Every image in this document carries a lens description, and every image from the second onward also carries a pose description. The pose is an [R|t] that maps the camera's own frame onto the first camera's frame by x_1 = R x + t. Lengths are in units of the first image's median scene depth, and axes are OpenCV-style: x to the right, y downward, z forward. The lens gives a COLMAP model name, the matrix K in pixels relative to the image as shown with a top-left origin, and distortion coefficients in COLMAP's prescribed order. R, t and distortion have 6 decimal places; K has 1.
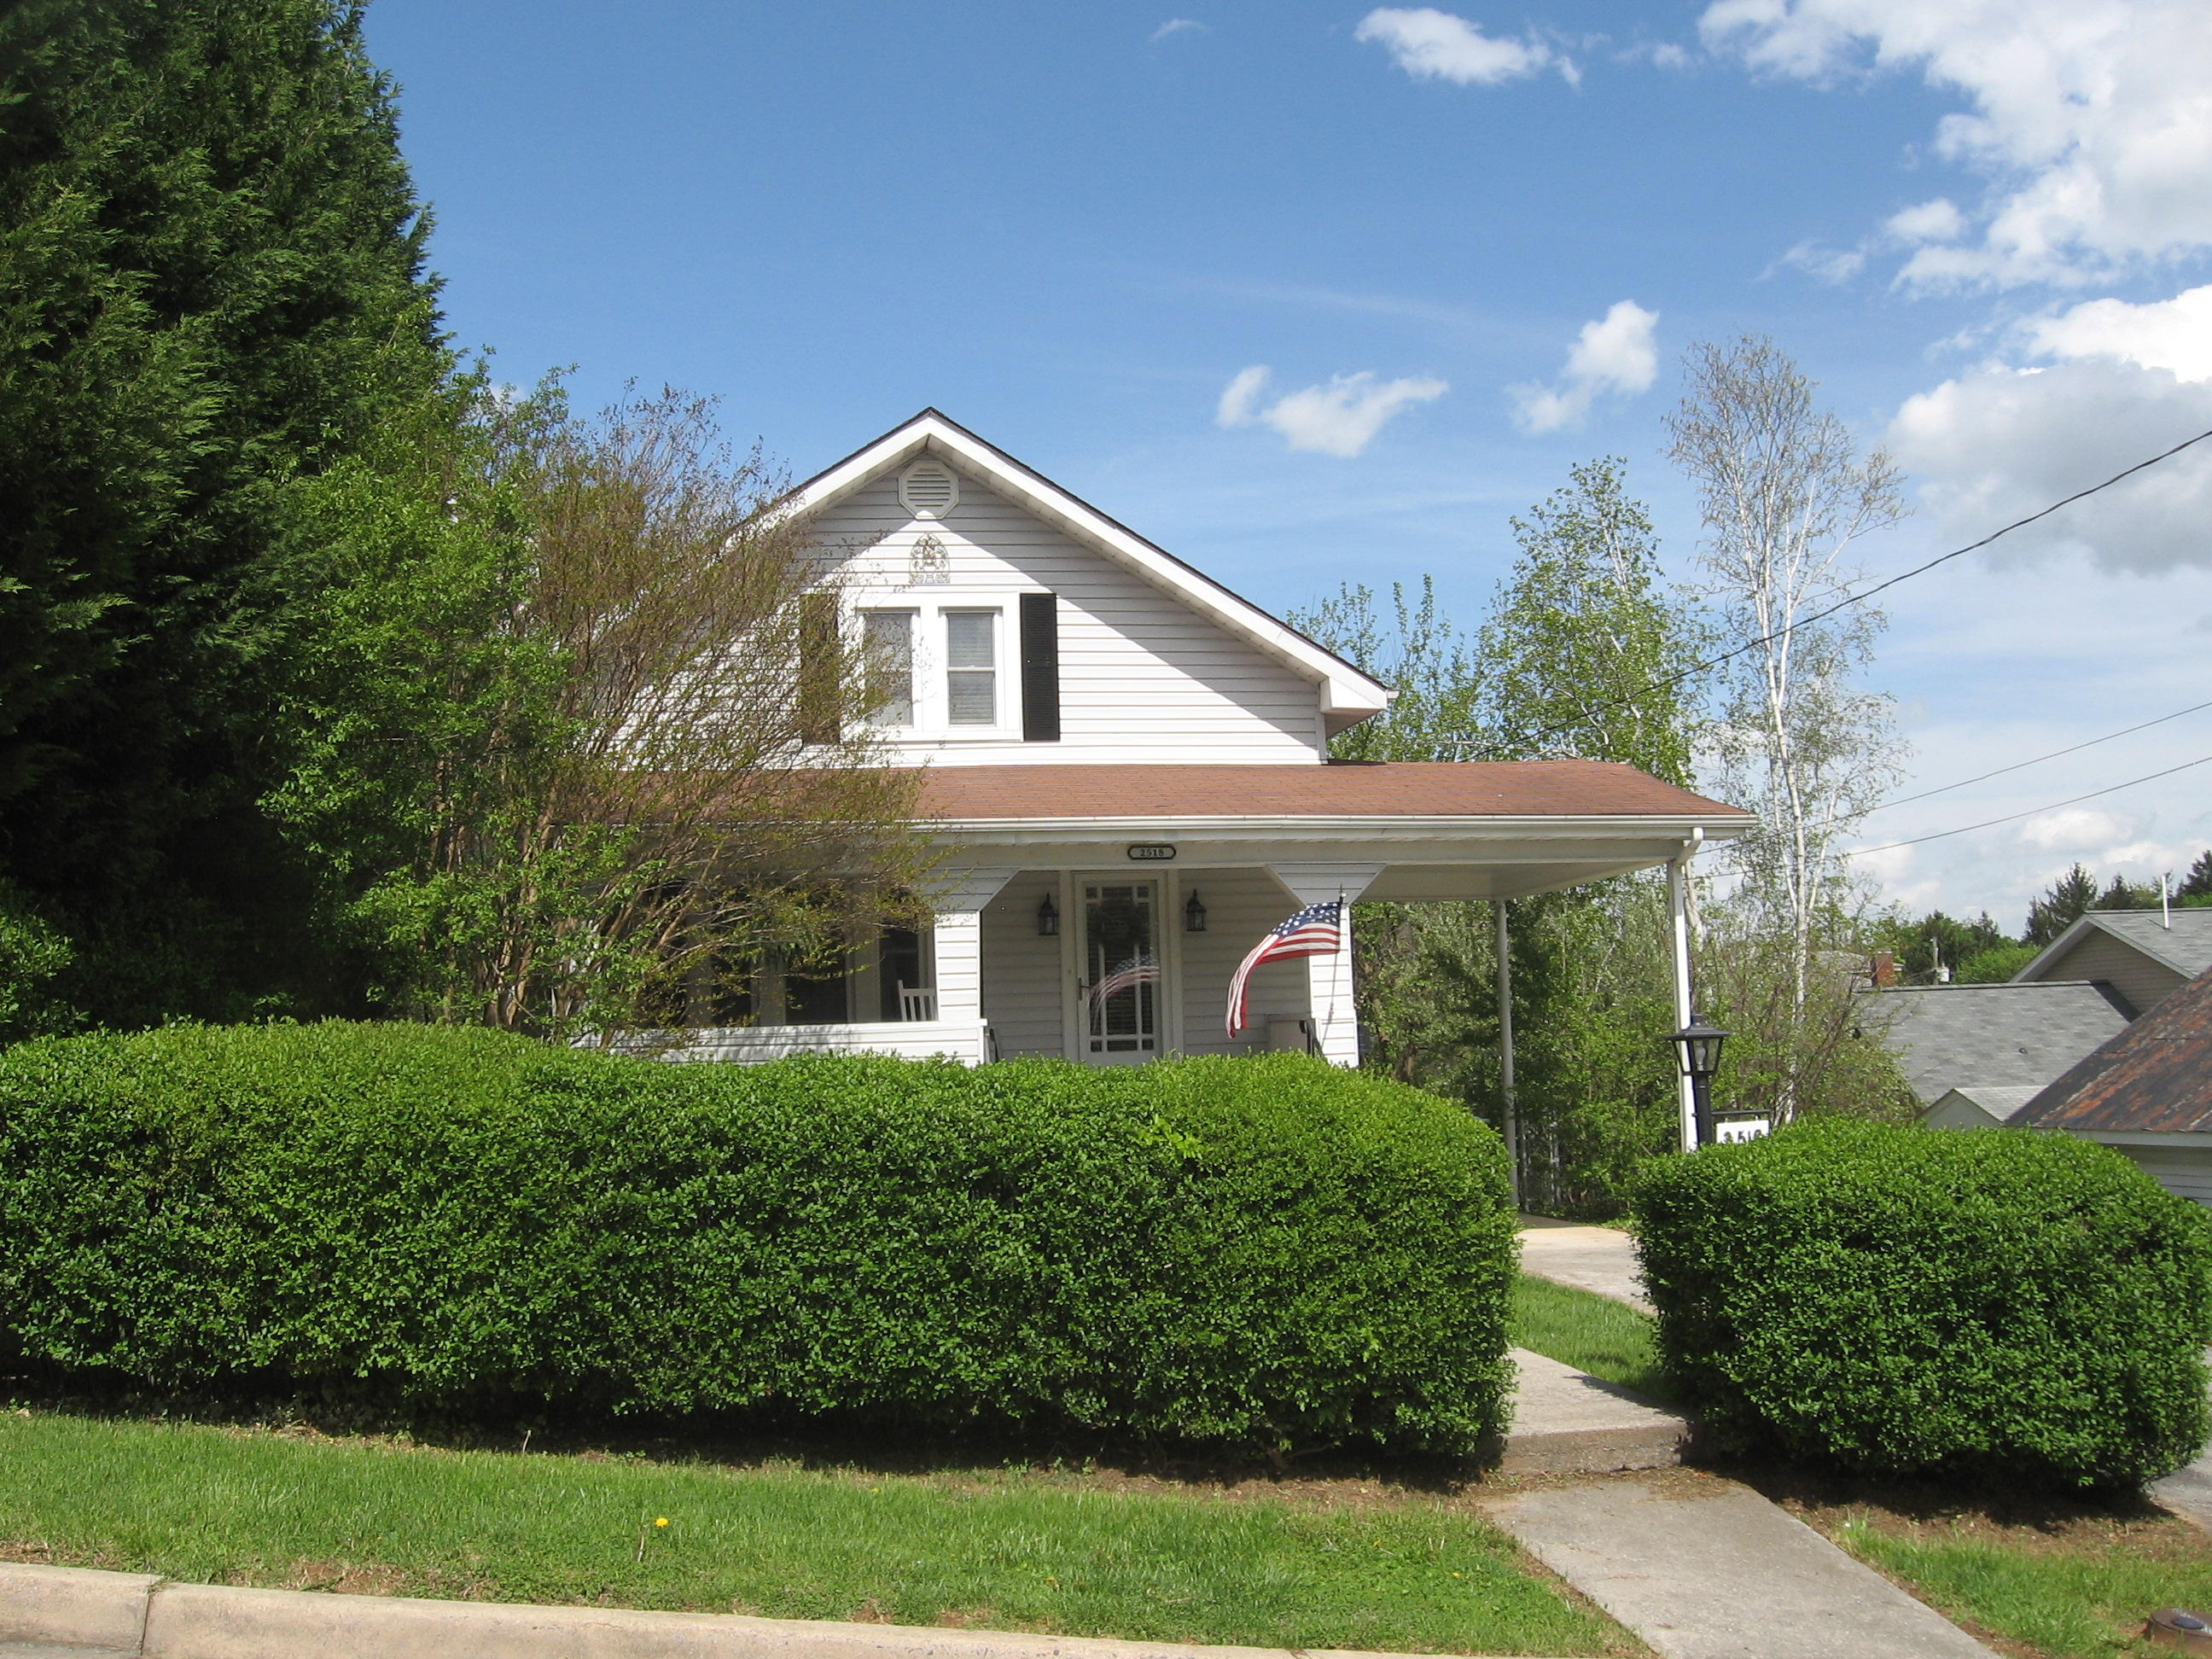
lens RADIAL K [[2326.1, 0, 1088.6], [0, 2326.1, 825.6], [0, 0, 1]] dist [-0.148459, 0.096523]
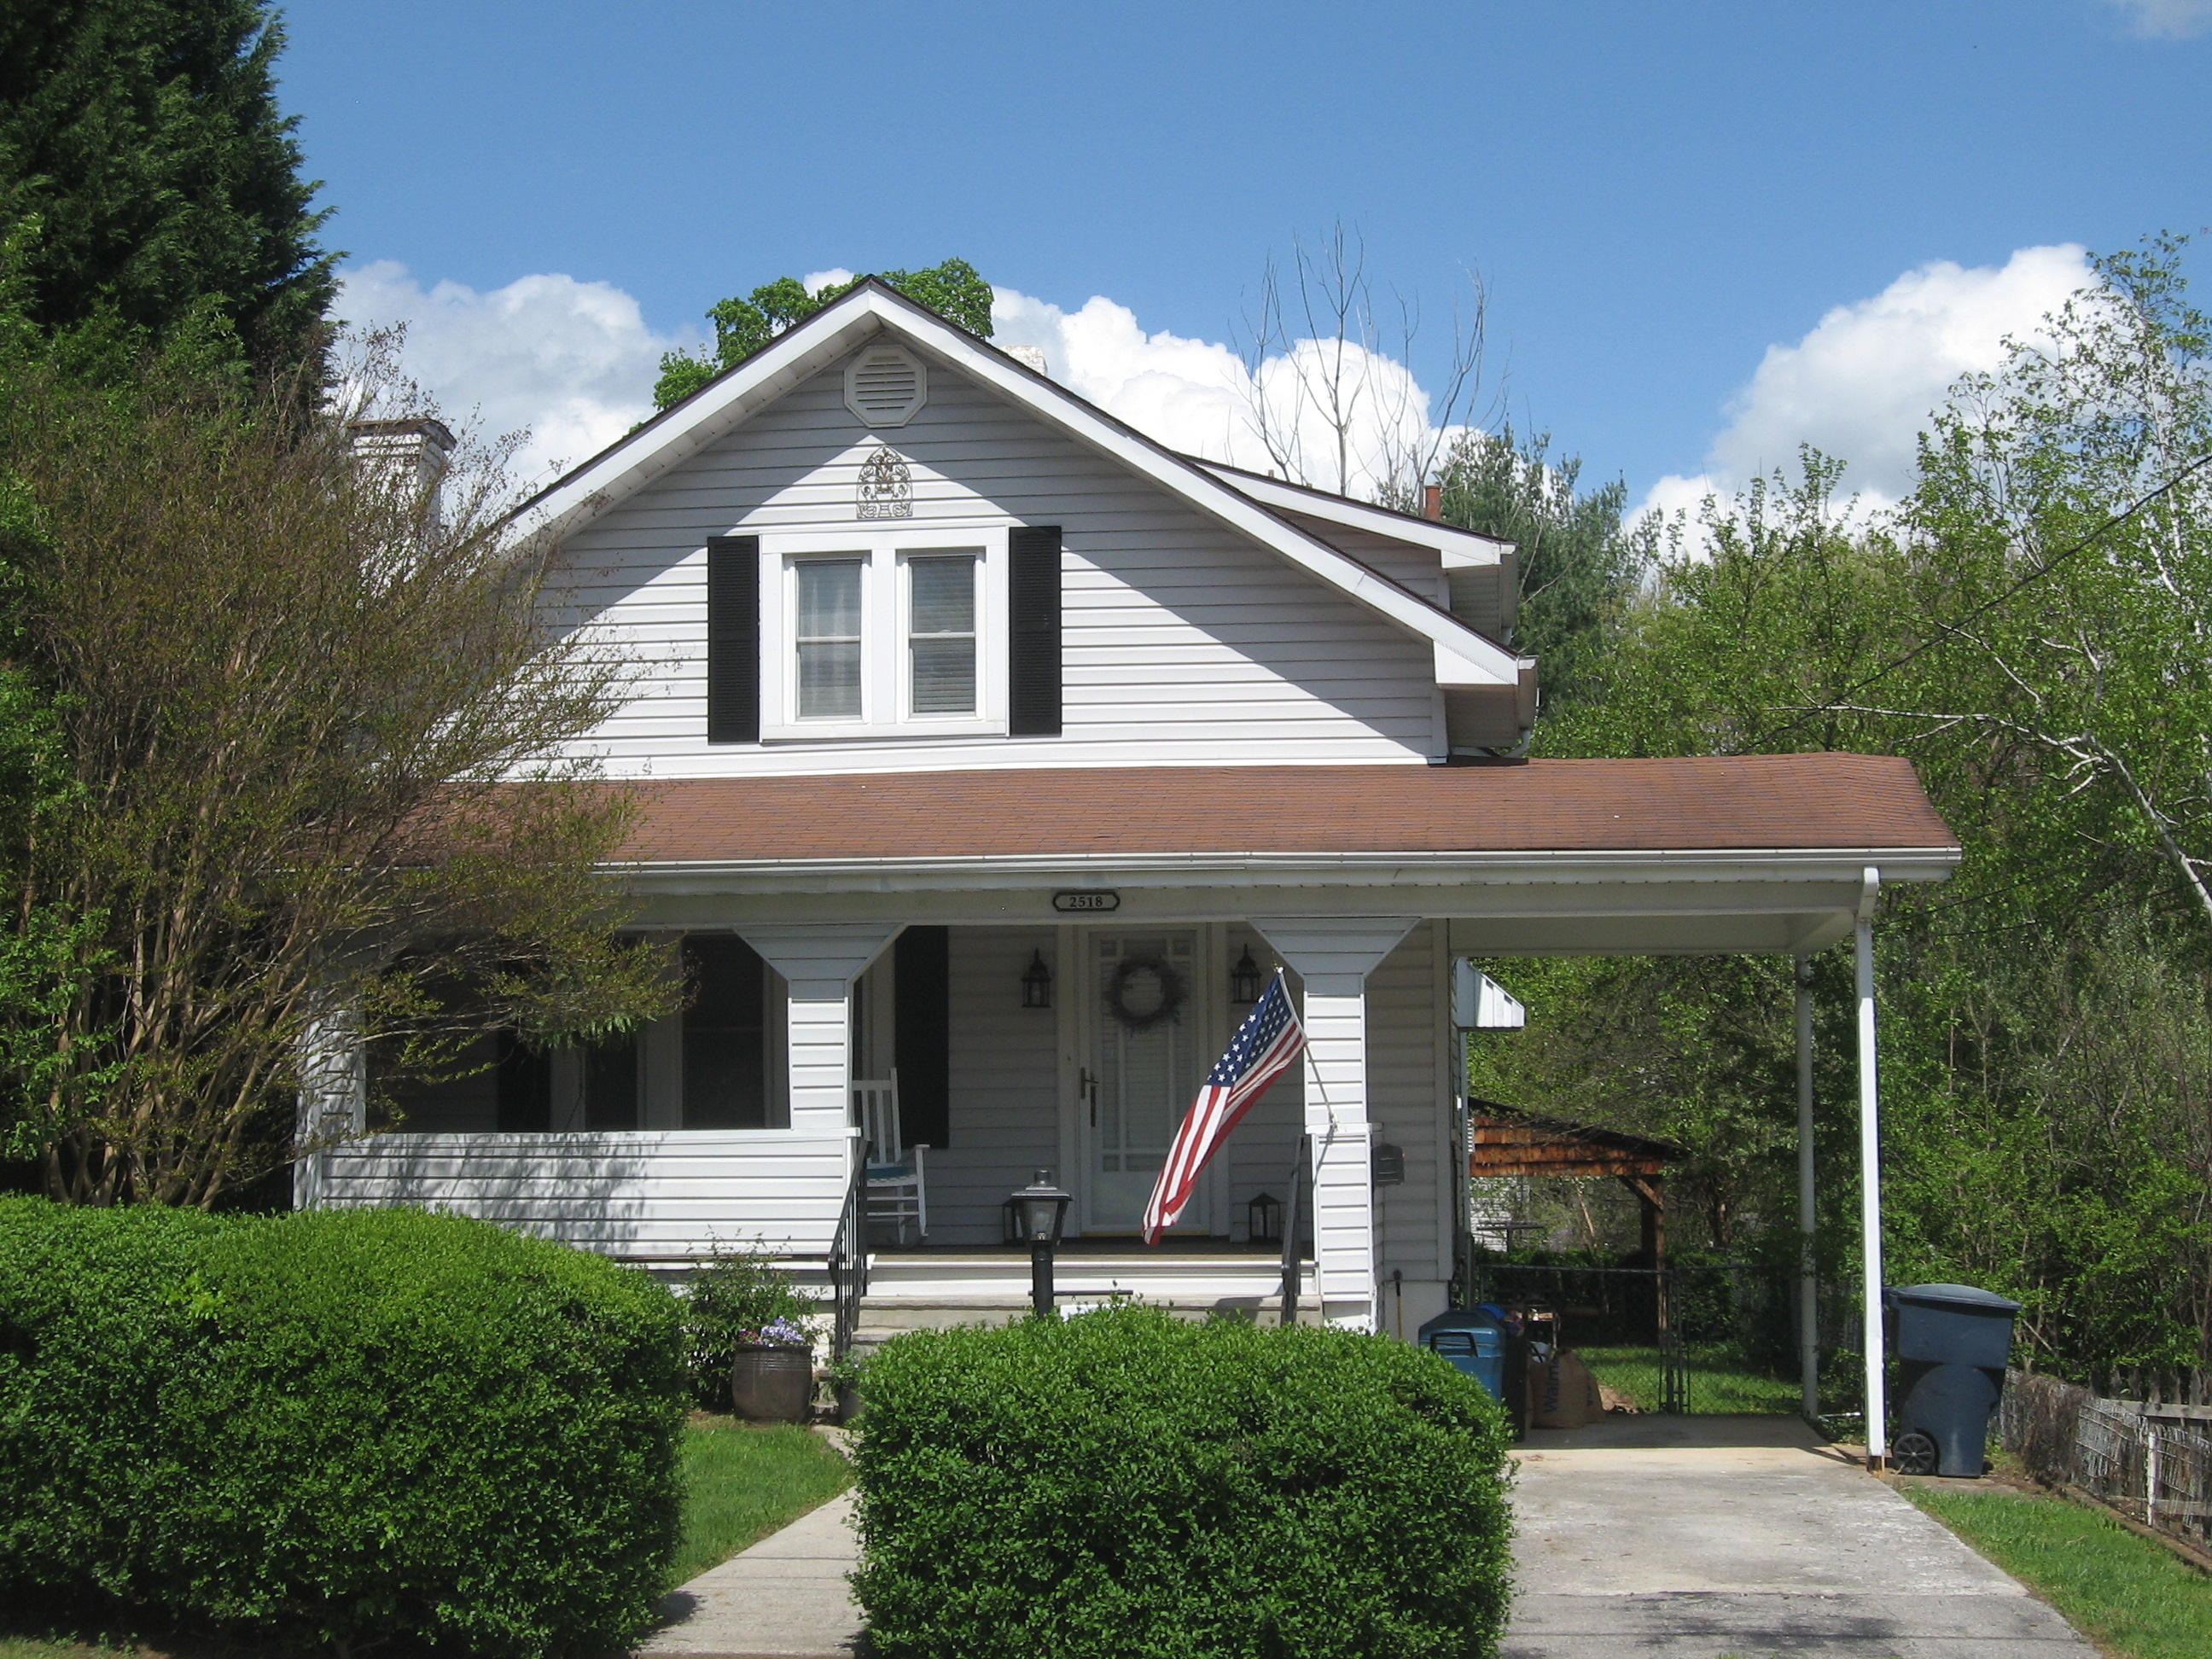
lens RADIAL K [[4103.4, 0, 1106.0], [0, 4103.4, 829.5], [0, 0, 1]] dist [0.063735, -1.056502]
pose [[0.955602, -0.001767, -0.294656, 0.408842], [0.009724, 0.999626, 0.025542, -0.043347], [0.294501, -0.027273, 0.955262, -0.219187]]
